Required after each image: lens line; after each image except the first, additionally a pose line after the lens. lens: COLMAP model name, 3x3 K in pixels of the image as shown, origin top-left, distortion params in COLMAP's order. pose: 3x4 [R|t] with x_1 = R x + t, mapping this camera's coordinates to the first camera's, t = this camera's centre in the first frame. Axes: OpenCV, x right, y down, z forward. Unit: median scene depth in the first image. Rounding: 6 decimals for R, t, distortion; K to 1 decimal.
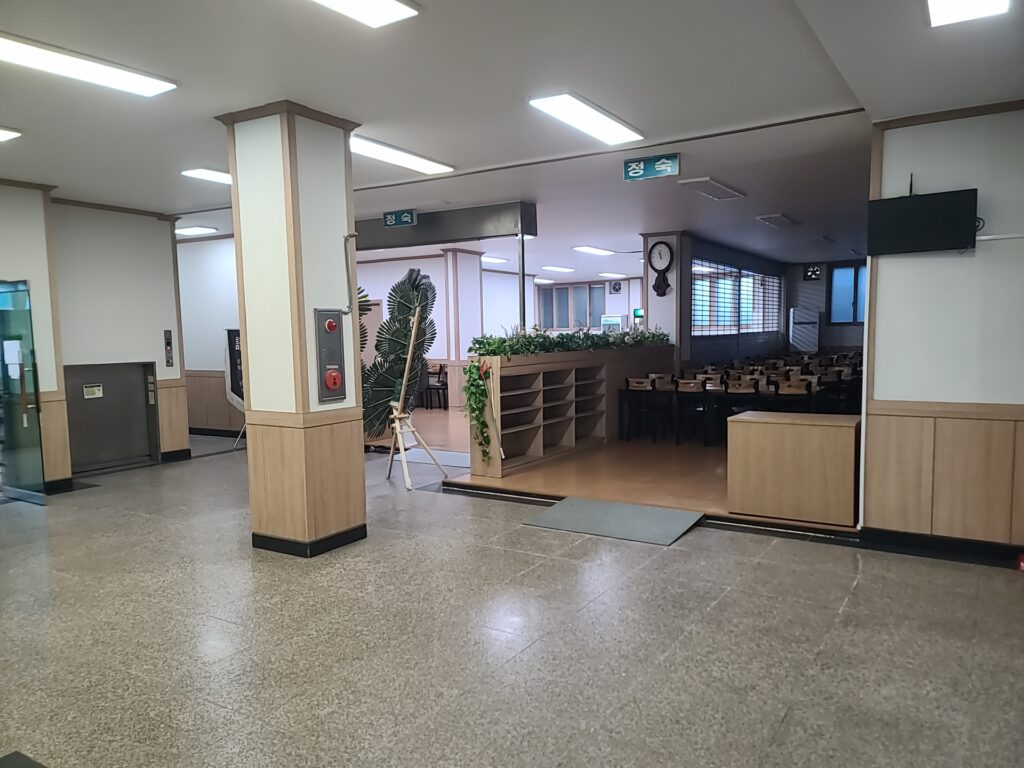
lens RADIAL K [[758.5, 0, 516.9], [0, 758.5, 386.4], [0, 0, 1]] dist [0.053531, -0.012911]
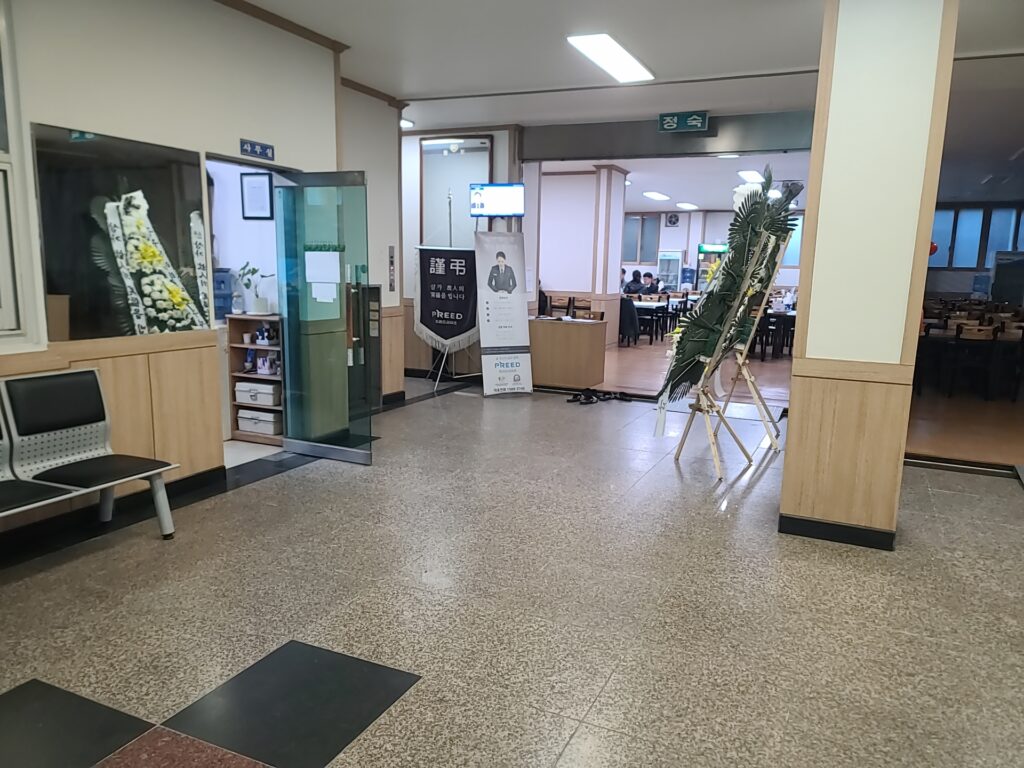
lens RADIAL K [[758.5, 0, 510.7], [0, 758.5, 388.5], [0, 0, 1]] dist [0.053531, -0.012911]
pose [[0.990010, 0.019310, 0.139666, -0.443969], [-0.031840, 0.995607, 0.088045, 0.002229], [-0.137352, -0.091613, 0.986277, 0.171394]]
